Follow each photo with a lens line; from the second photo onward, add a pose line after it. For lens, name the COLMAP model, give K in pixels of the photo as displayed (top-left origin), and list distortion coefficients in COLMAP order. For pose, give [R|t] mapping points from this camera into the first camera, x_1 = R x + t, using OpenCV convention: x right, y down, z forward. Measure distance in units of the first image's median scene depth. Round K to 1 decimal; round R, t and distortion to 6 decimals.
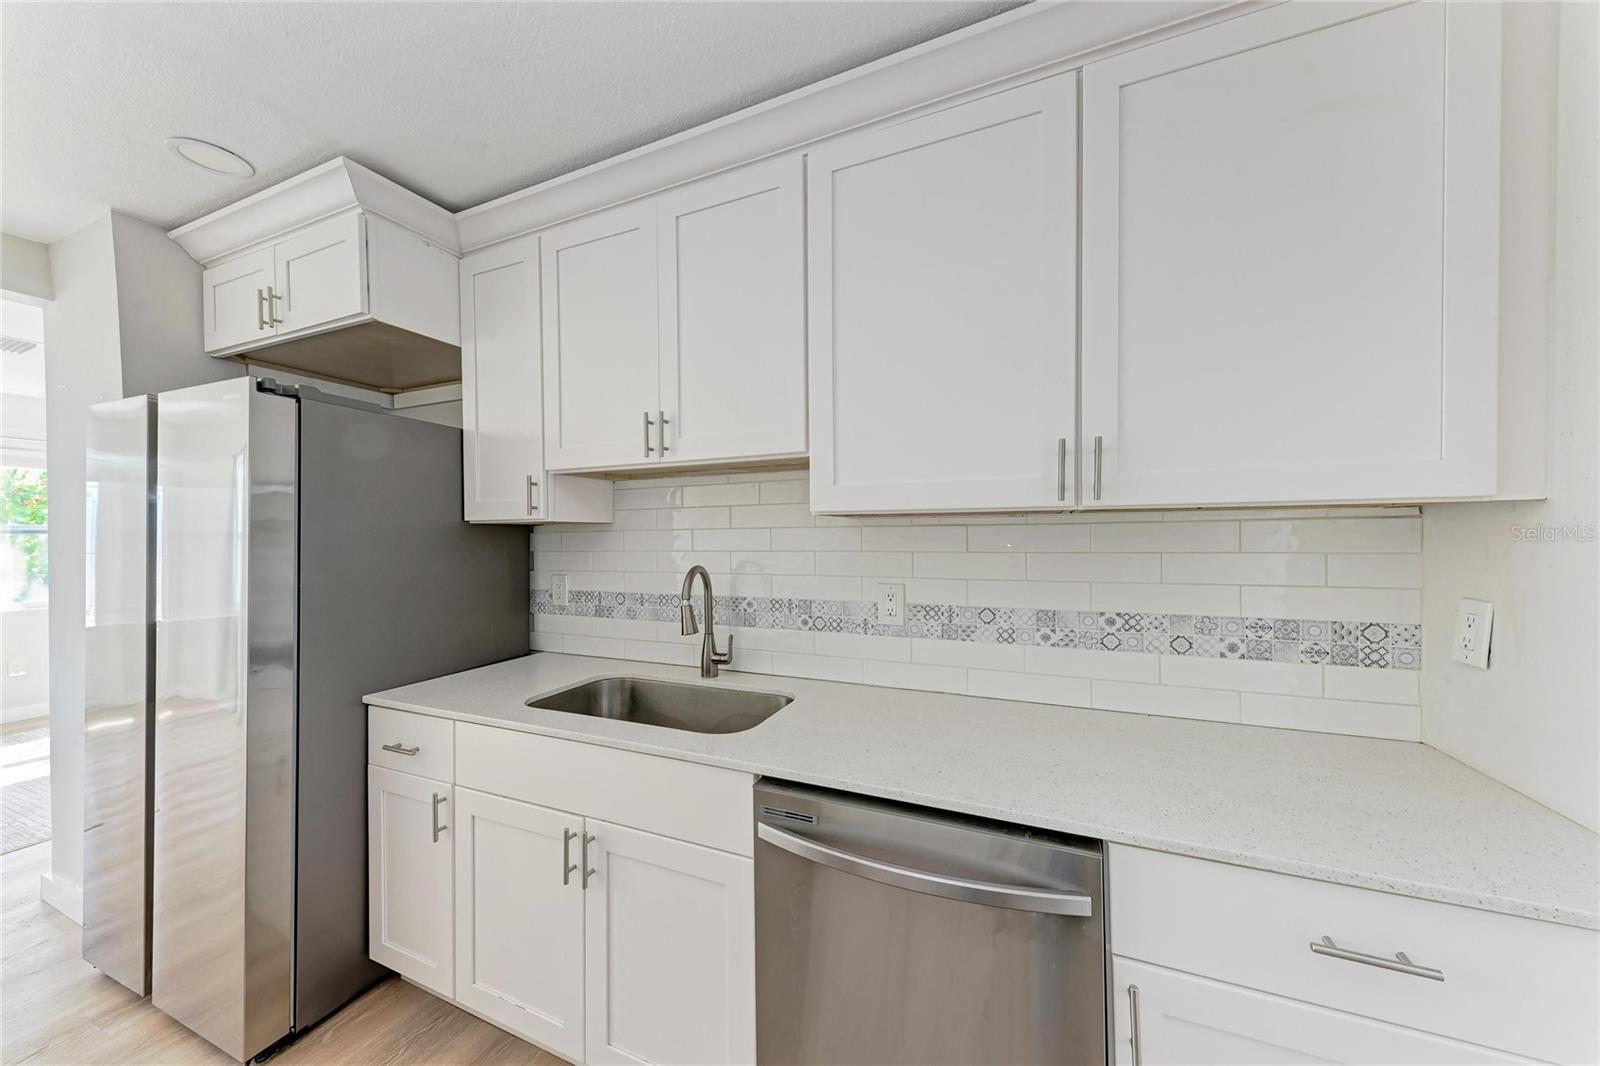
lens RADIAL K [[546.5, 0, 791.3], [0, 546.5, 539.3], [0, 0, 1]] dist [0.011482, -0.000587]
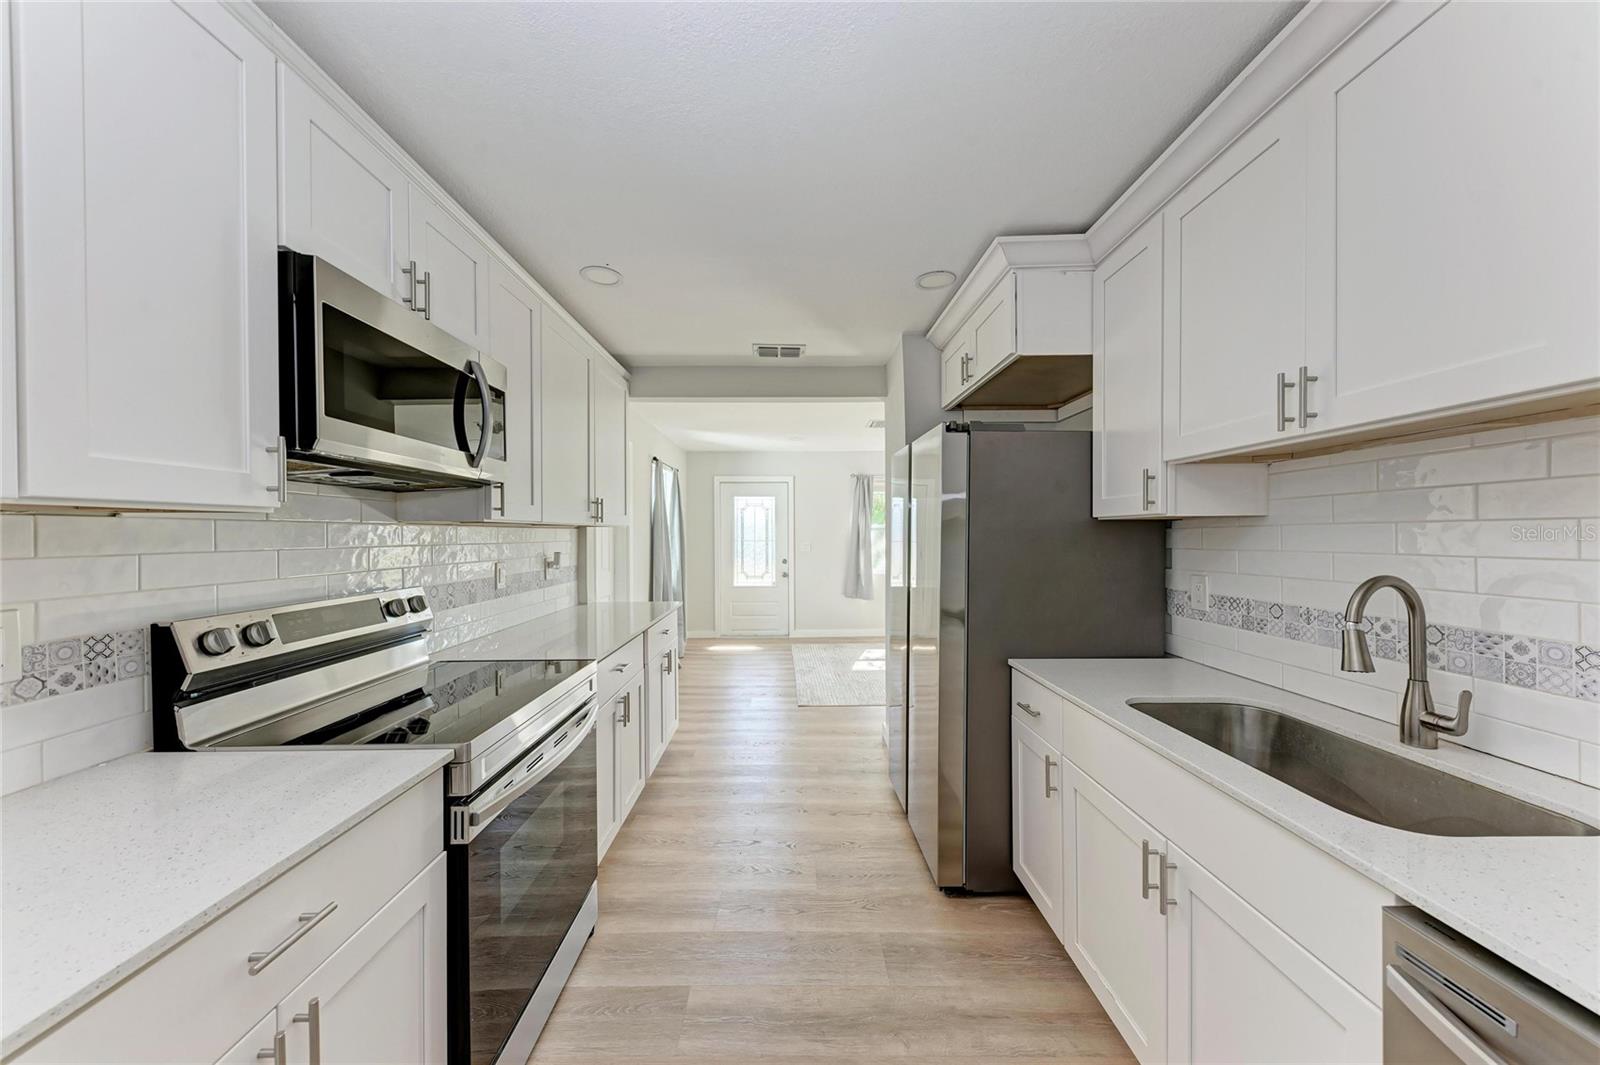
lens RADIAL K [[548.6, 0, 803.2], [0, 548.6, 538.5], [0, 0, 1]] dist [0.008879, -0.000435]
pose [[0.418628, 0.012242, -0.908075, 0.148464], [-0.005938, 0.999925, 0.010742, -0.001363], [0.908138, 0.000895, 0.418670, 0.046620]]
